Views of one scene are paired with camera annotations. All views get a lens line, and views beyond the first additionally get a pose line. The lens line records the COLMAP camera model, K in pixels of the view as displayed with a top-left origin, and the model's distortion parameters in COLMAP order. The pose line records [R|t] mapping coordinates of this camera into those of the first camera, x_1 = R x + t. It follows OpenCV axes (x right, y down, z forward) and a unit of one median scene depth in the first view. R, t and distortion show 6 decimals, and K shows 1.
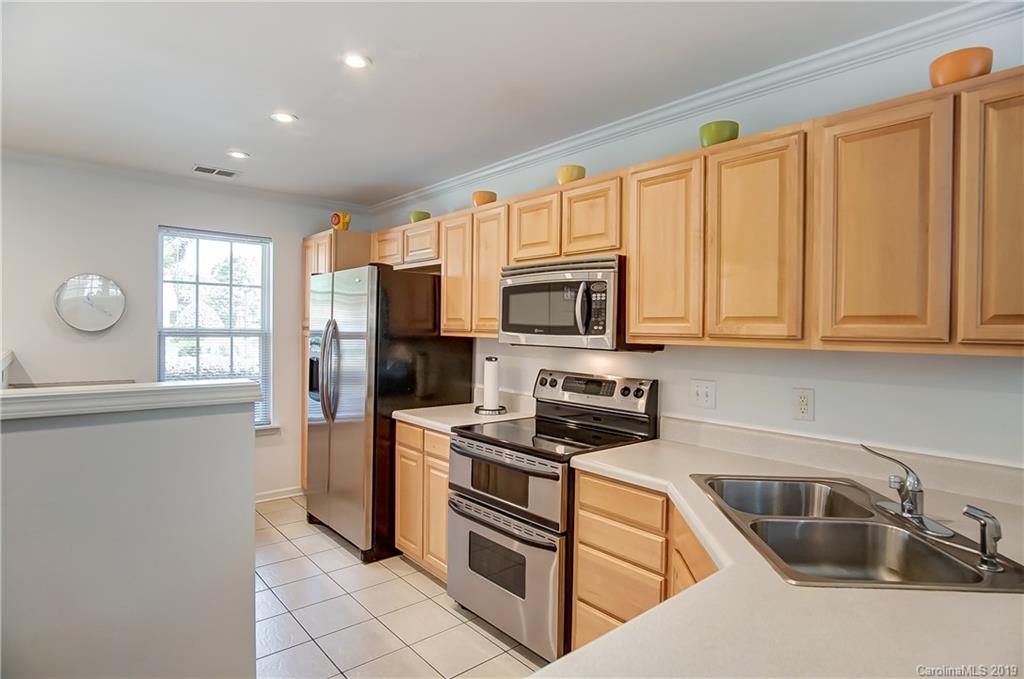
lens RADIAL K [[566.5, 0, 516.3], [0, 566.5, 338.1], [0, 0, 1]] dist [-0.027056, 0.003337]
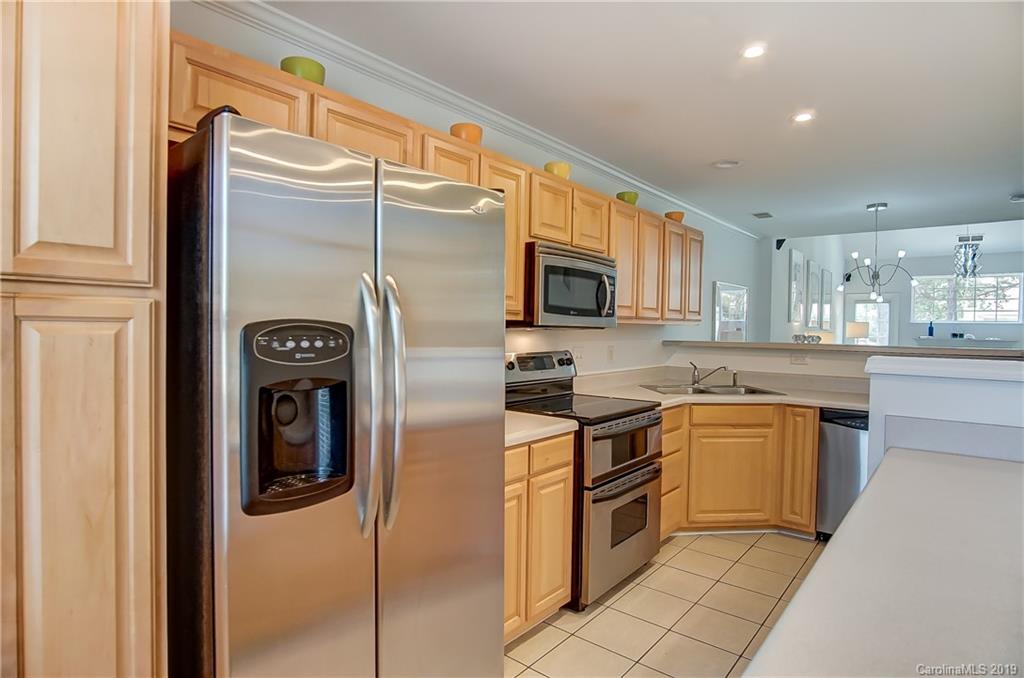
lens RADIAL K [[566.5, 0, 516.3], [0, 566.5, 337.6], [0, 0, 1]] dist [-0.027056, 0.003337]
pose [[-0.197244, -0.034227, 0.979757, -0.991561], [-0.002094, 0.999403, 0.034492, -0.002771], [-0.980352, 0.004751, -0.197198, 1.319924]]
